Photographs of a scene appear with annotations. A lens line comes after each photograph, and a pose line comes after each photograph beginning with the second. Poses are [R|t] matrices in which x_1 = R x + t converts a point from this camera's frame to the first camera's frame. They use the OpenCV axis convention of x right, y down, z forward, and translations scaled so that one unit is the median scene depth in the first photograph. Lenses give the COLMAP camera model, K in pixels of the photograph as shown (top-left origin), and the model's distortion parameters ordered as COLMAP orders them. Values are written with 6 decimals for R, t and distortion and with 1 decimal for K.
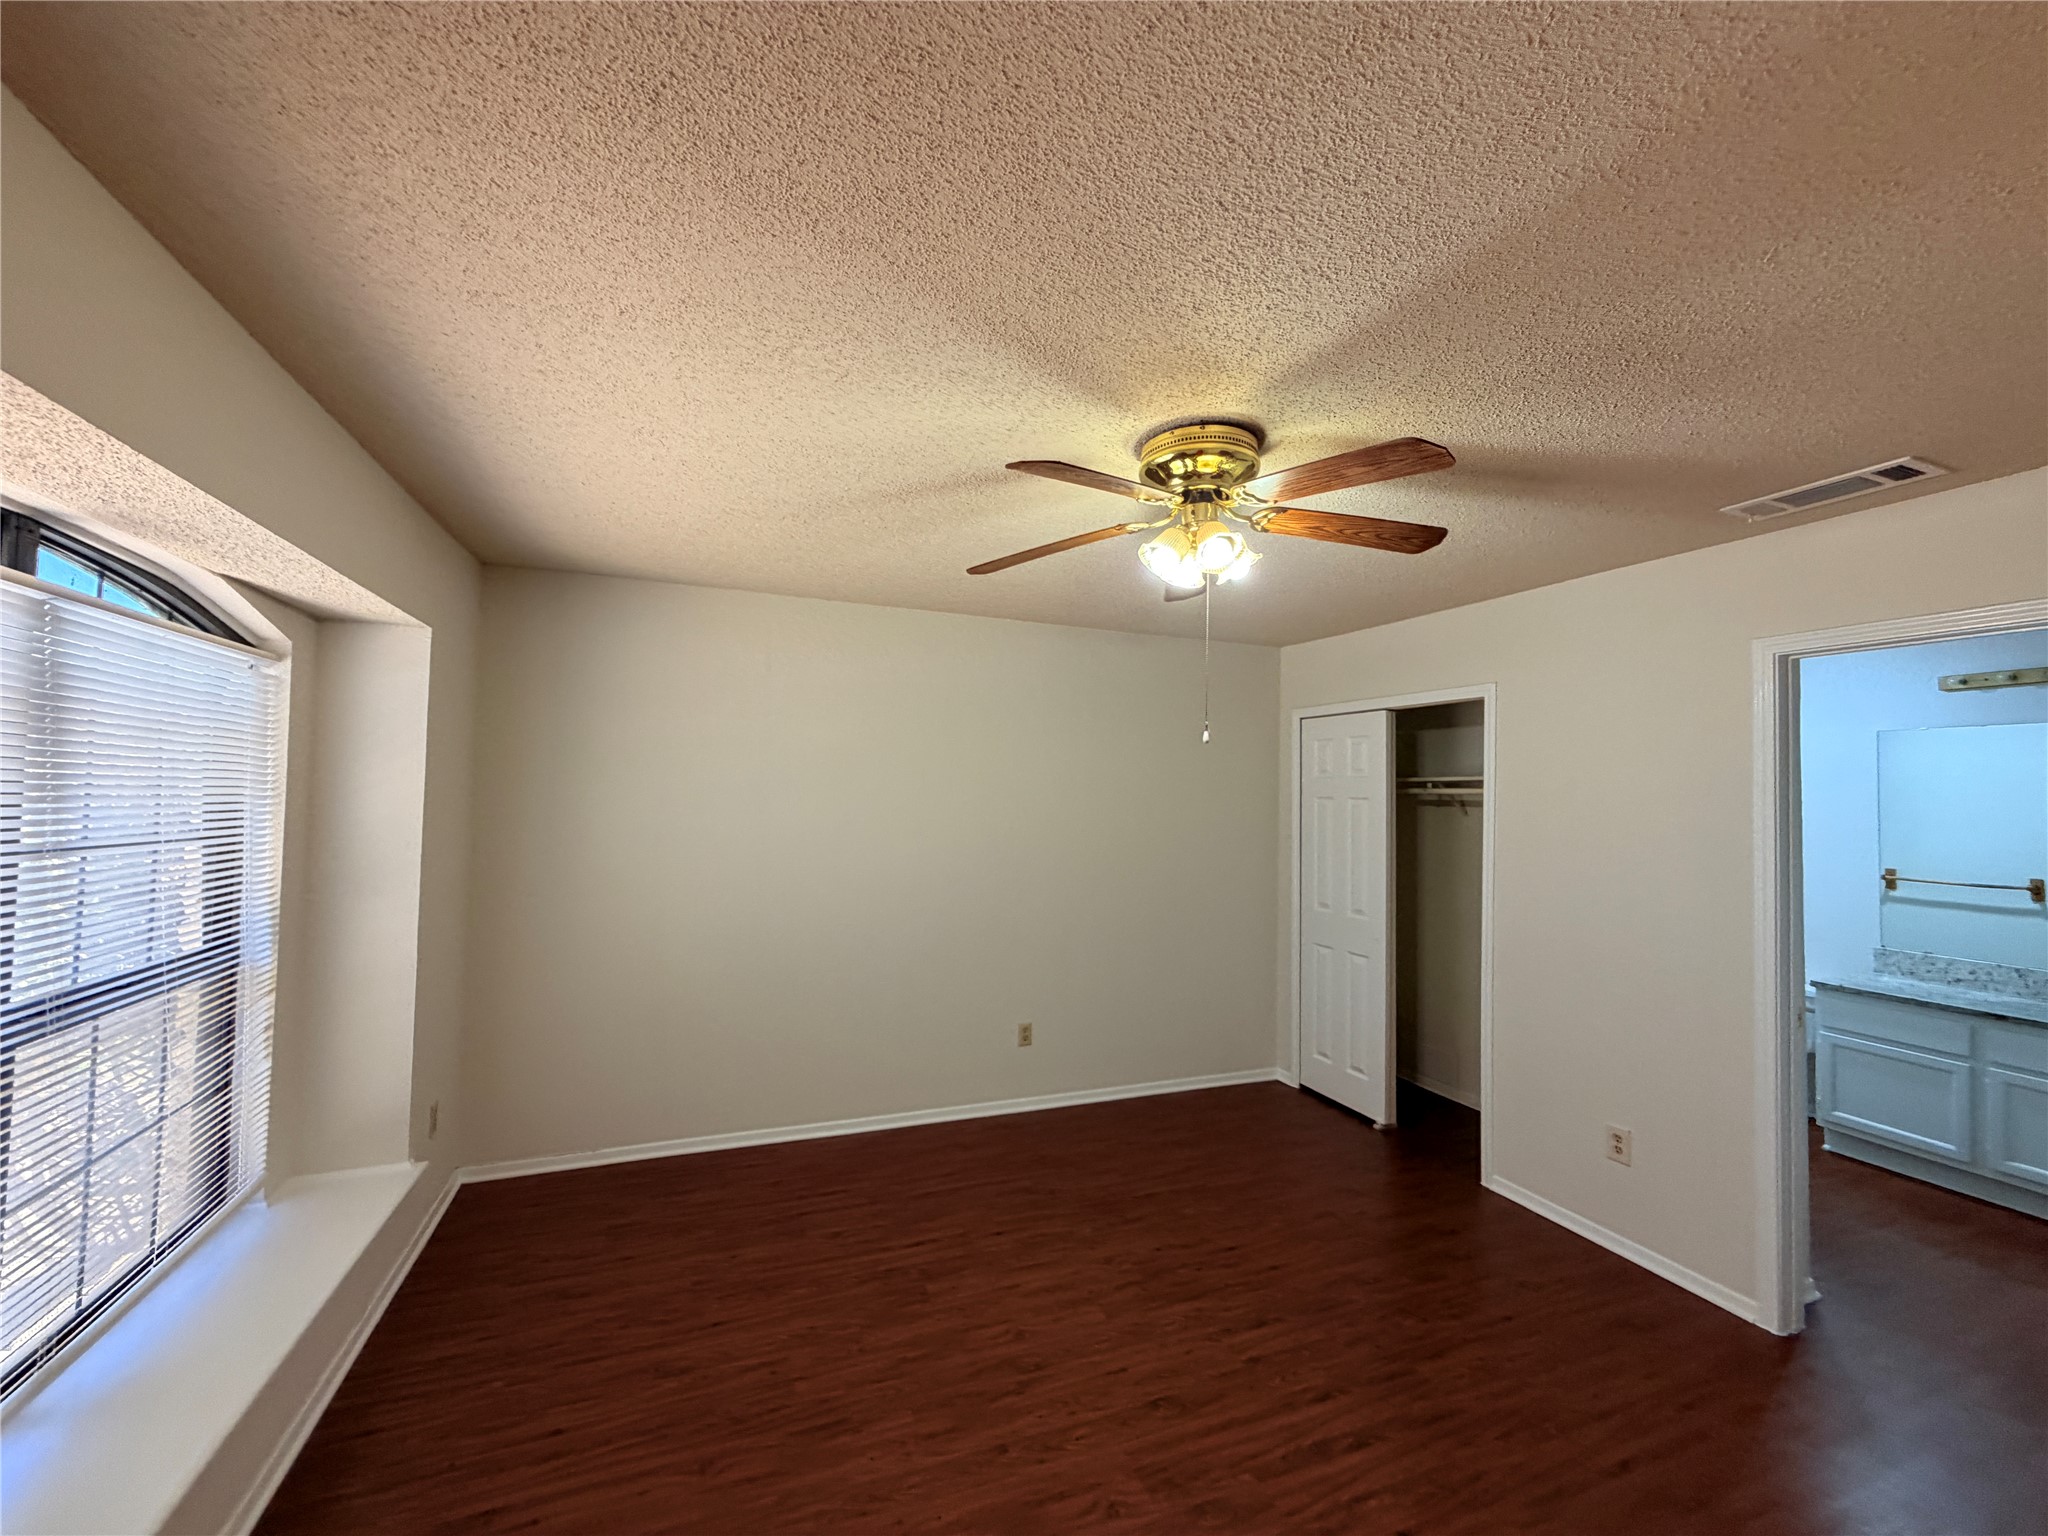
lens RADIAL K [[797.9, 0, 1024.0], [0, 797.9, 768.0], [0, 0, 1]] dist [0.001760, 0.000276]
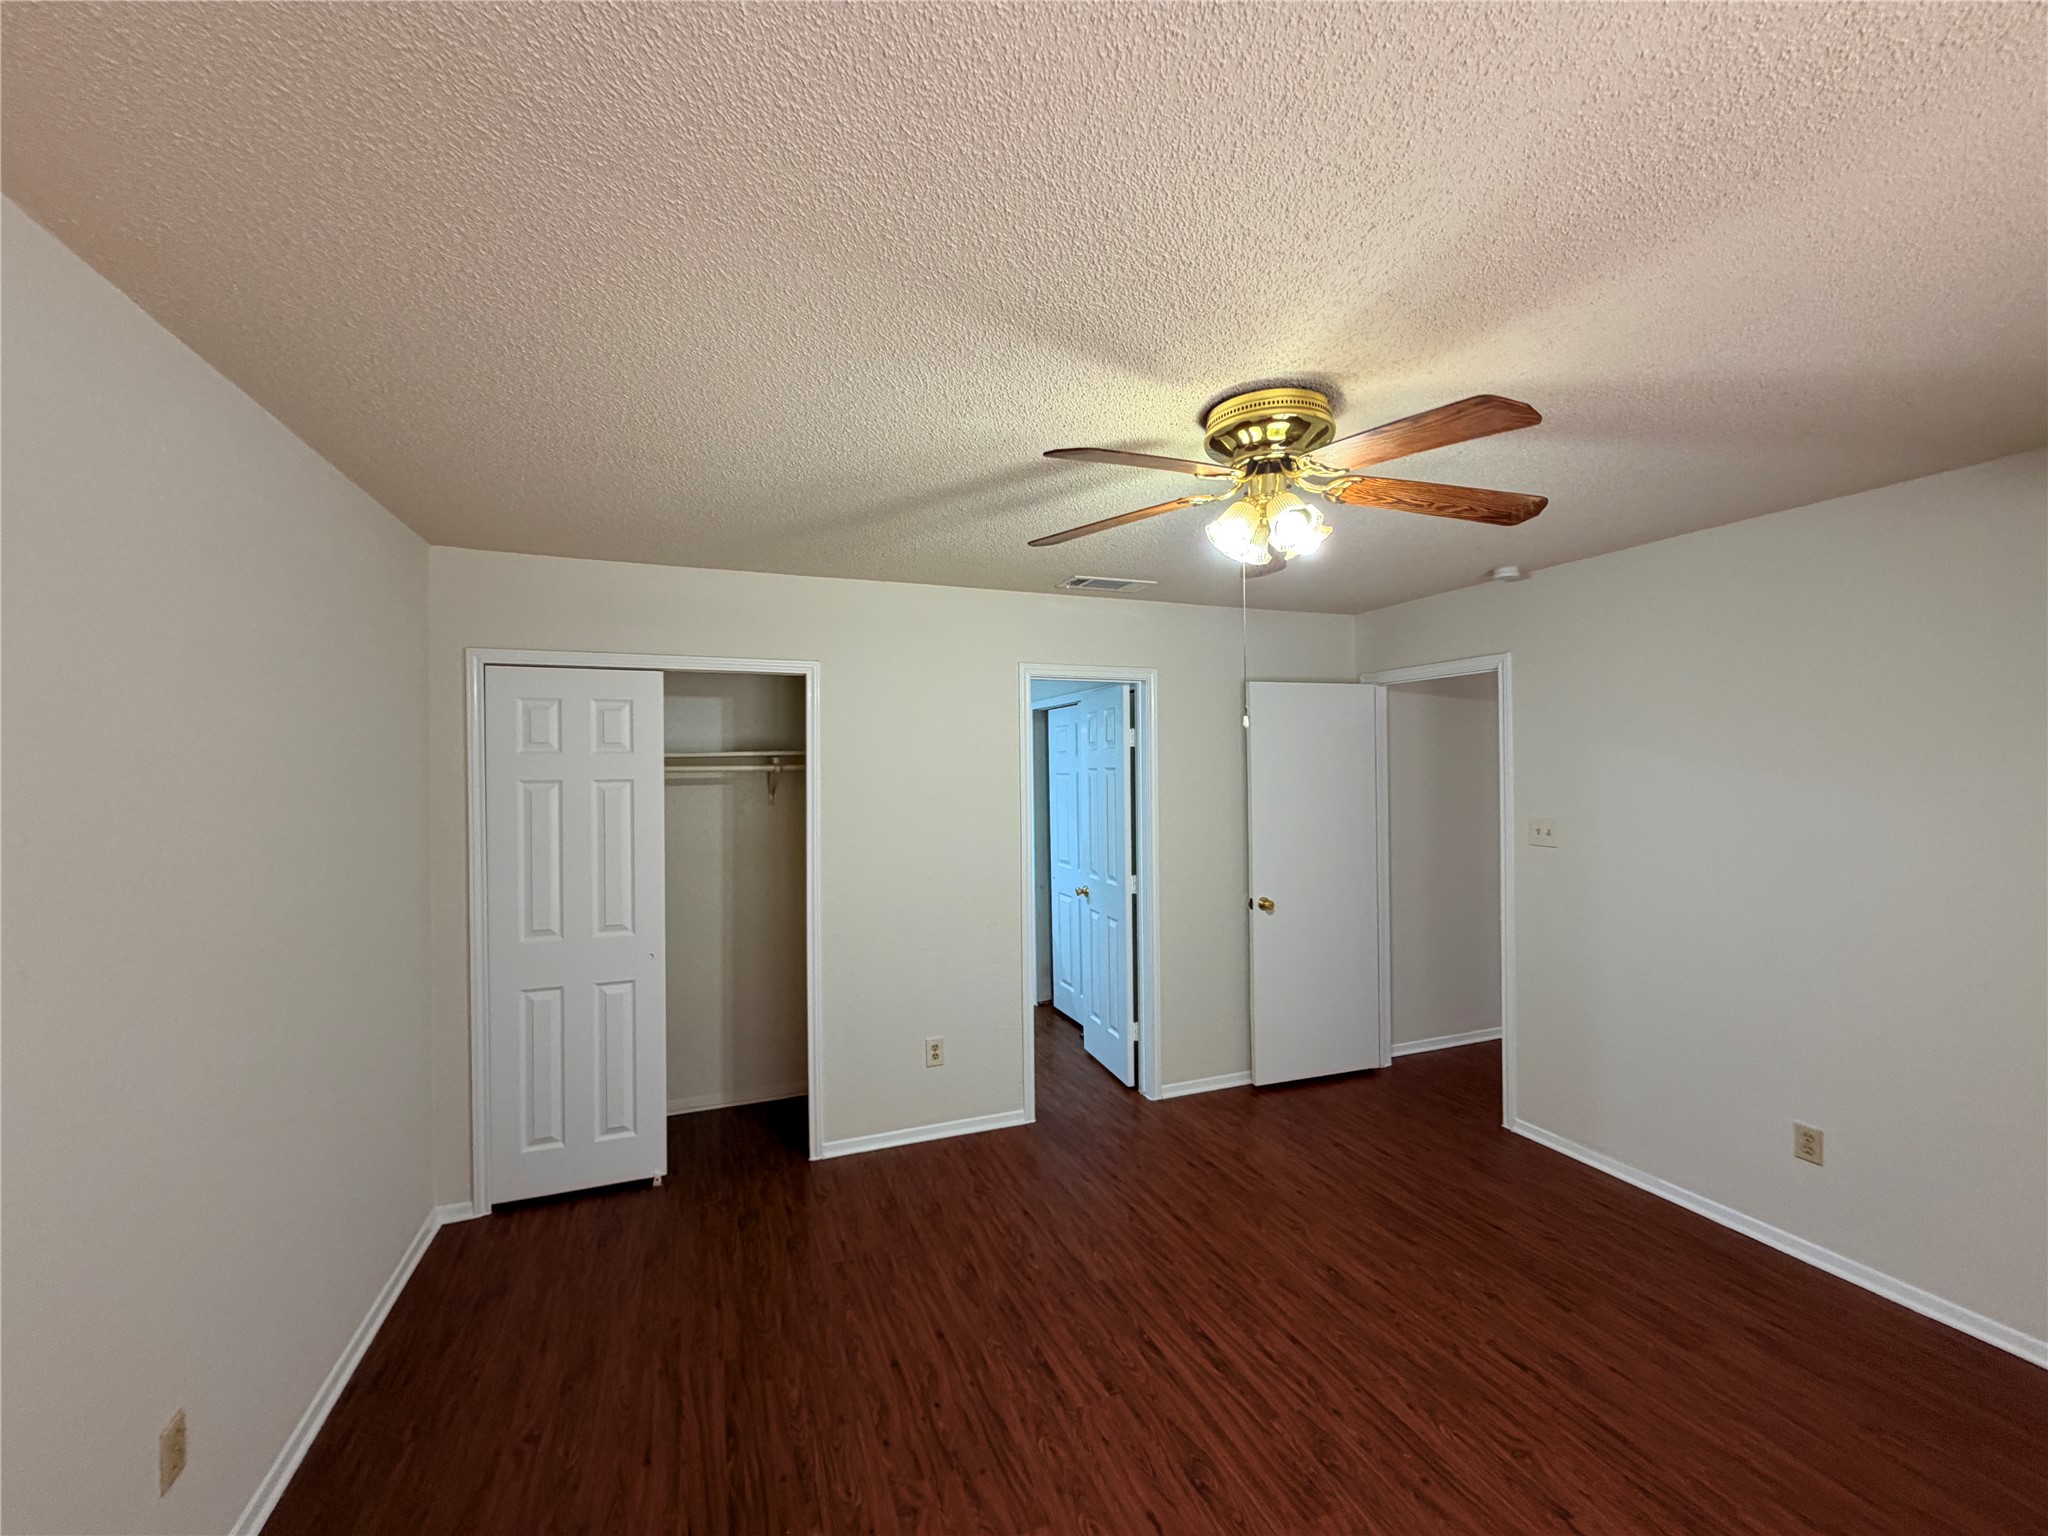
lens RADIAL K [[797.9, 0, 1024.0], [0, 797.9, 768.0], [0, 0, 1]] dist [0.001760, 0.000276]
pose [[0.030495, -0.009588, 0.999489, -0.523058], [-0.018600, 0.999775, 0.010158, 0.016666], [-0.999362, -0.018901, 0.030310, 0.899089]]
